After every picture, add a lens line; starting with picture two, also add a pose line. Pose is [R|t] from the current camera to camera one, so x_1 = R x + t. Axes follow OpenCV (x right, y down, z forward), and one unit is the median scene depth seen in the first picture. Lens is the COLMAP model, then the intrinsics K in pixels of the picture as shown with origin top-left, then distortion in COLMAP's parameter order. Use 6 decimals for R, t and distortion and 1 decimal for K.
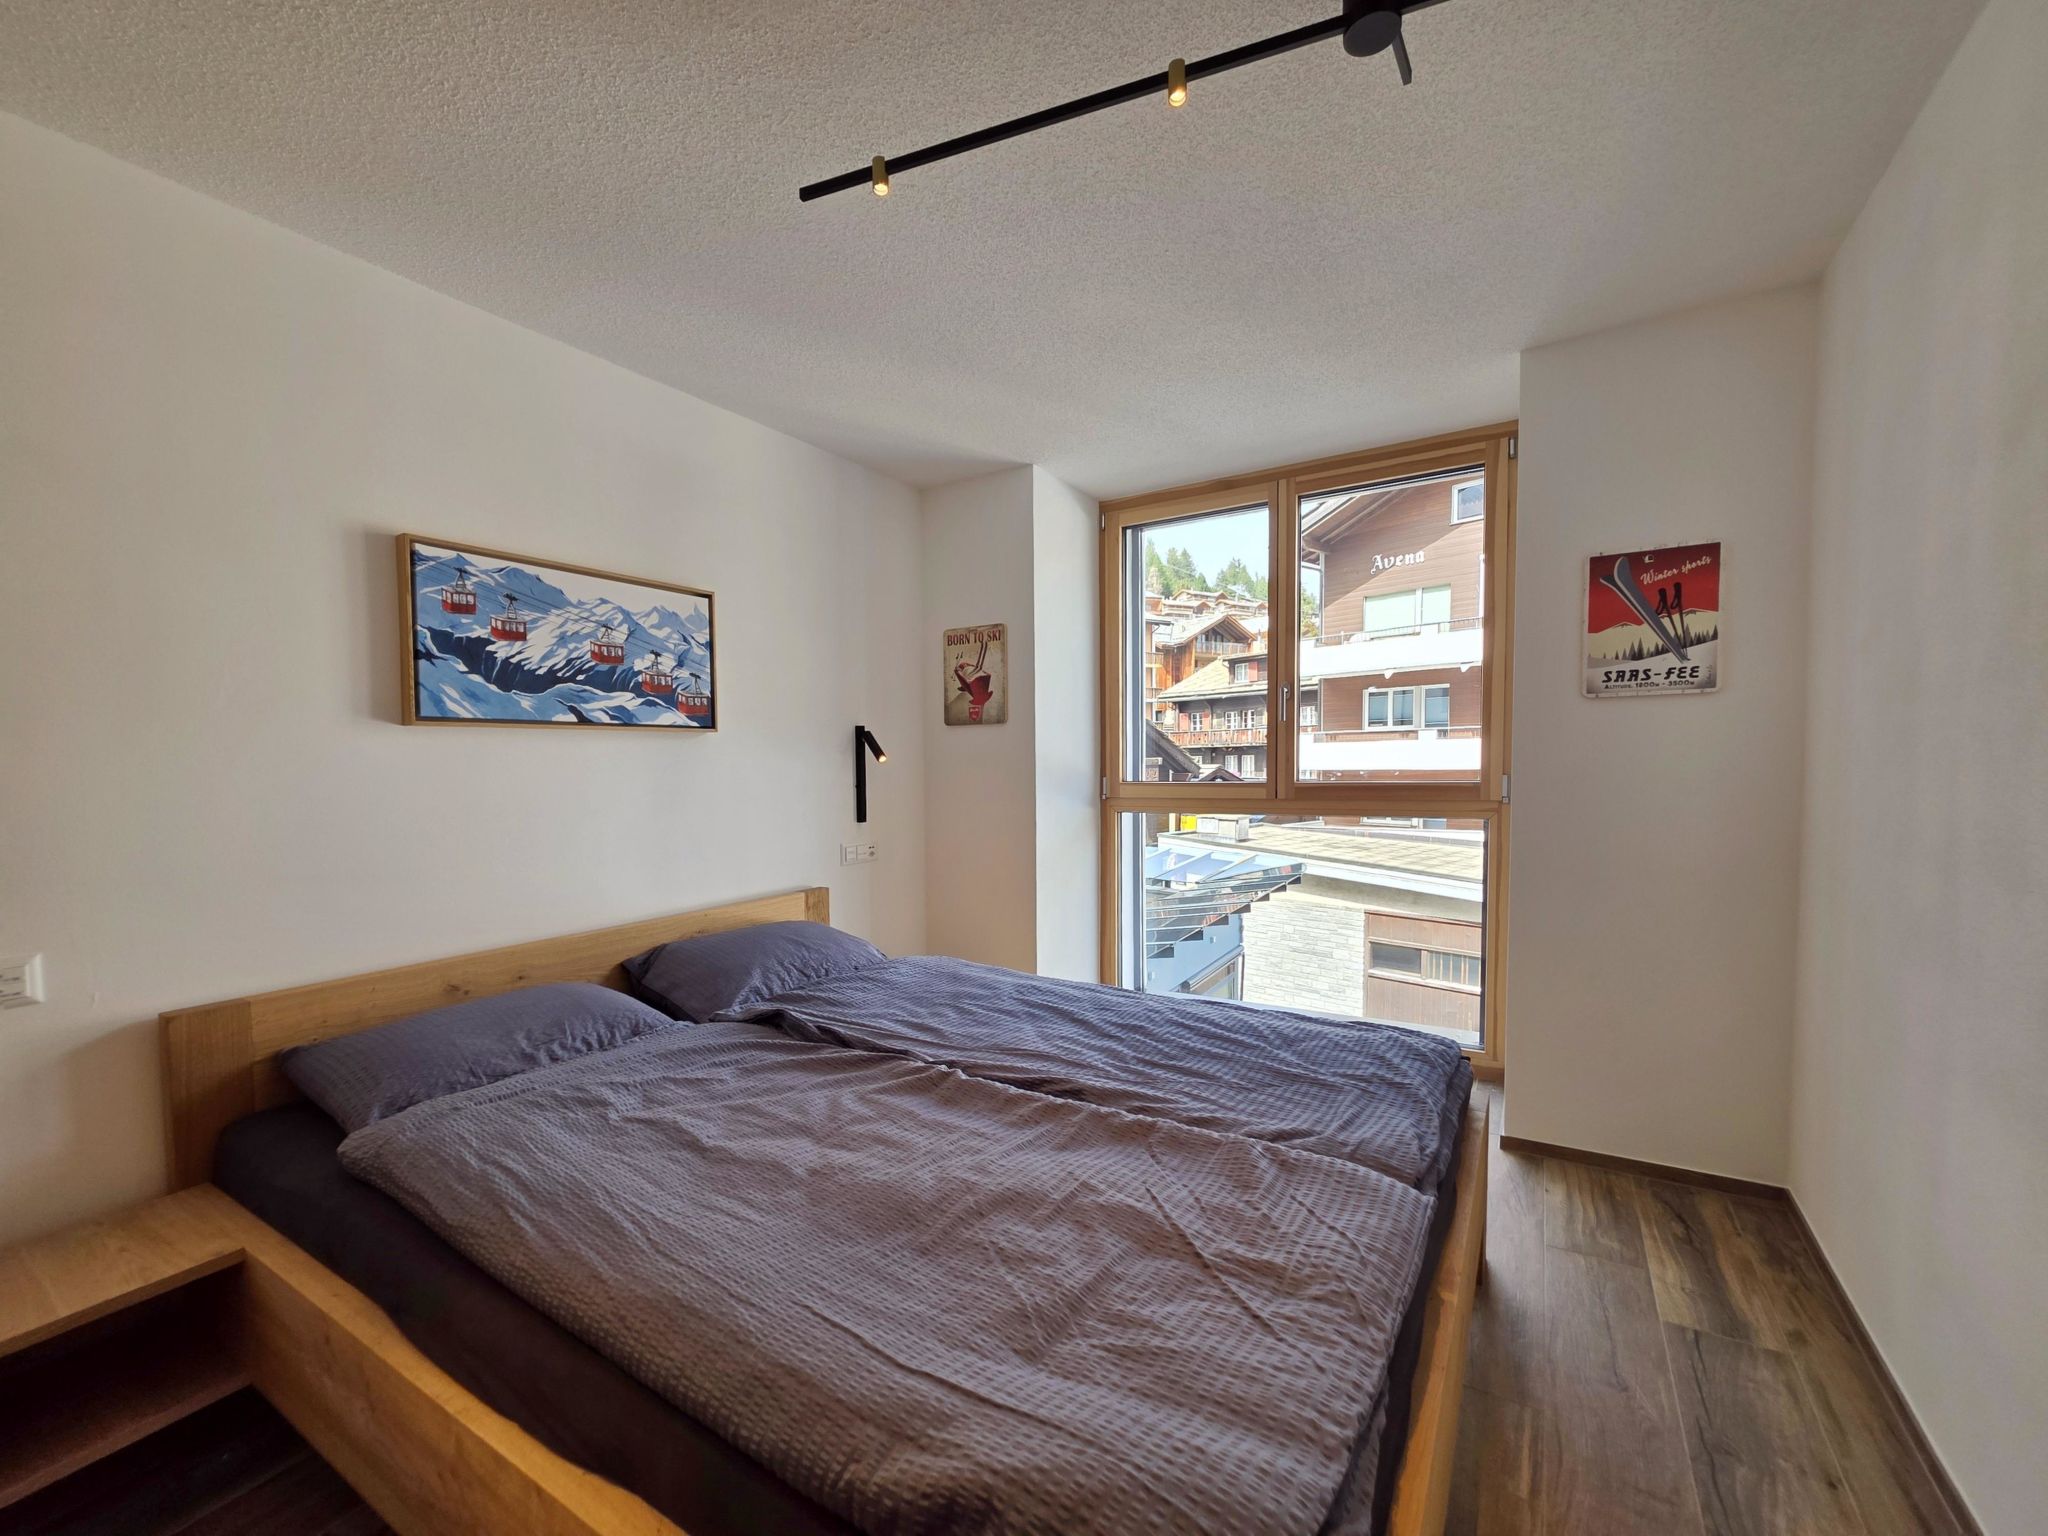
lens RADIAL K [[801.7, 0, 1013.5], [0, 801.7, 762.6], [0, 0, 1]] dist [0.000642, 0.000292]
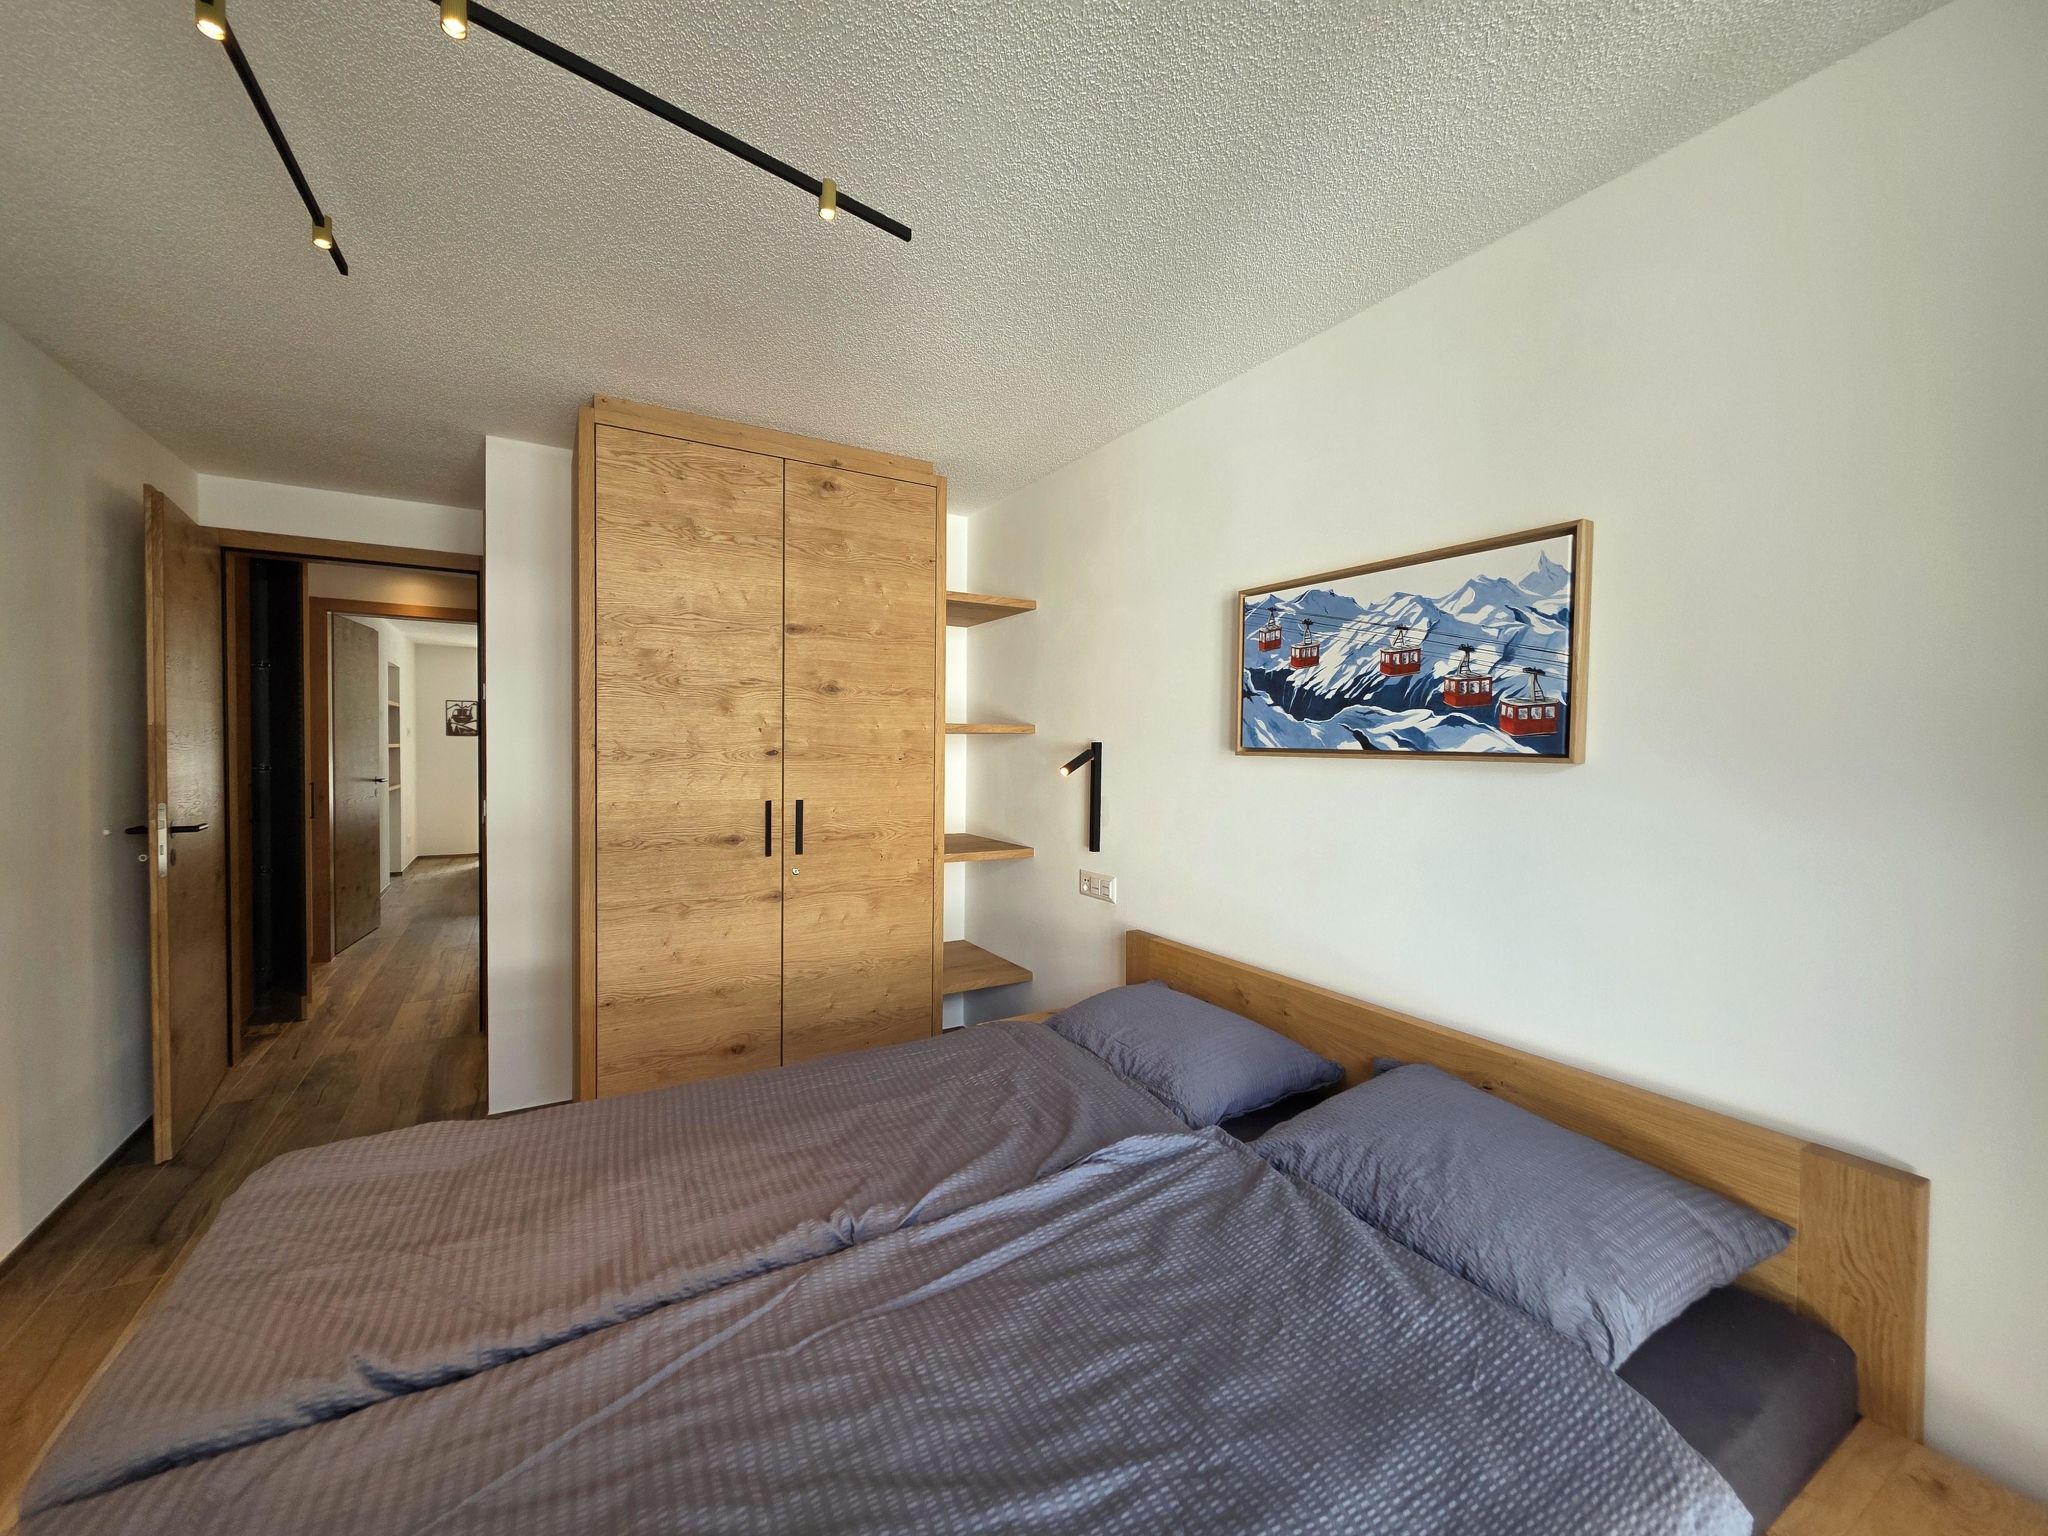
lens RADIAL K [[801.7, 0, 1013.5], [0, 801.7, 762.6], [0, 0, 1]] dist [0.000642, 0.000292]
pose [[-0.439630, 0.023328, -0.897876, 0.371155], [-0.017235, 0.999259, 0.034401, -0.059680], [0.898014, 0.030598, -0.438902, 1.030800]]
